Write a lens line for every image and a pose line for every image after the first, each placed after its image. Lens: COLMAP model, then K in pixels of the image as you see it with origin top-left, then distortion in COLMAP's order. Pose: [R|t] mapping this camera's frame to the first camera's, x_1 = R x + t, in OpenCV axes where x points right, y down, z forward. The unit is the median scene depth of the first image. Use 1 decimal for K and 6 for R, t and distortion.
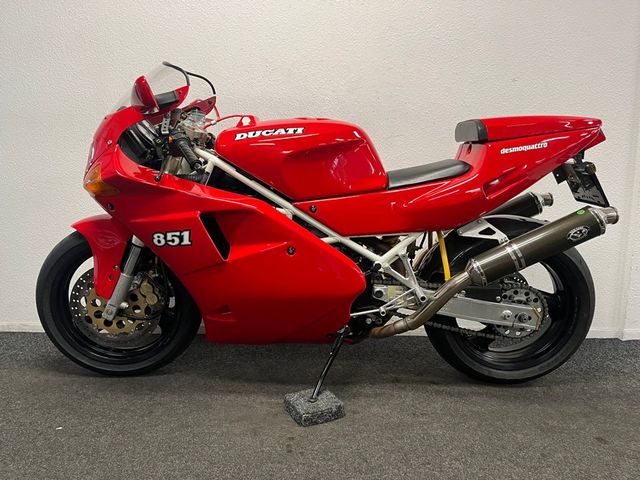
lens RADIAL K [[480.8, 0, 320.0], [0, 480.8, 240.0], [0, 0, 1]] dist [-0.001891, 0.000417]
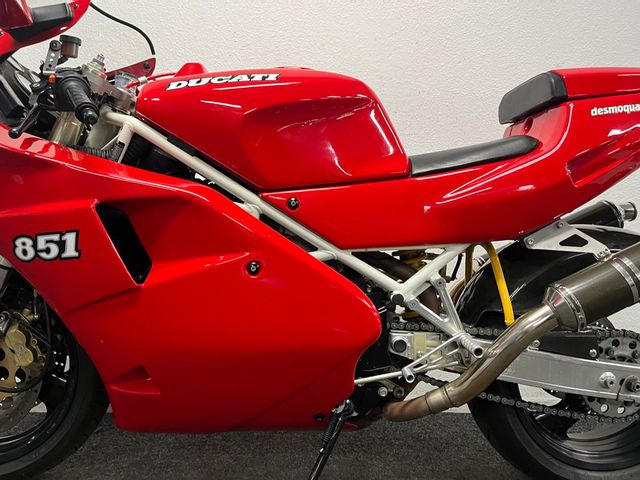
lens RADIAL K [[452.6, 0, 320.0], [0, 452.6, 240.0], [0, 0, 1]] dist [0.005214, -0.005020]
pose [[0.999475, 0.003245, 0.032227, 0.001749], [0.001559, 0.988998, -0.147919, 0.064682], [-0.032353, 0.147892, 0.988474, 0.417637]]
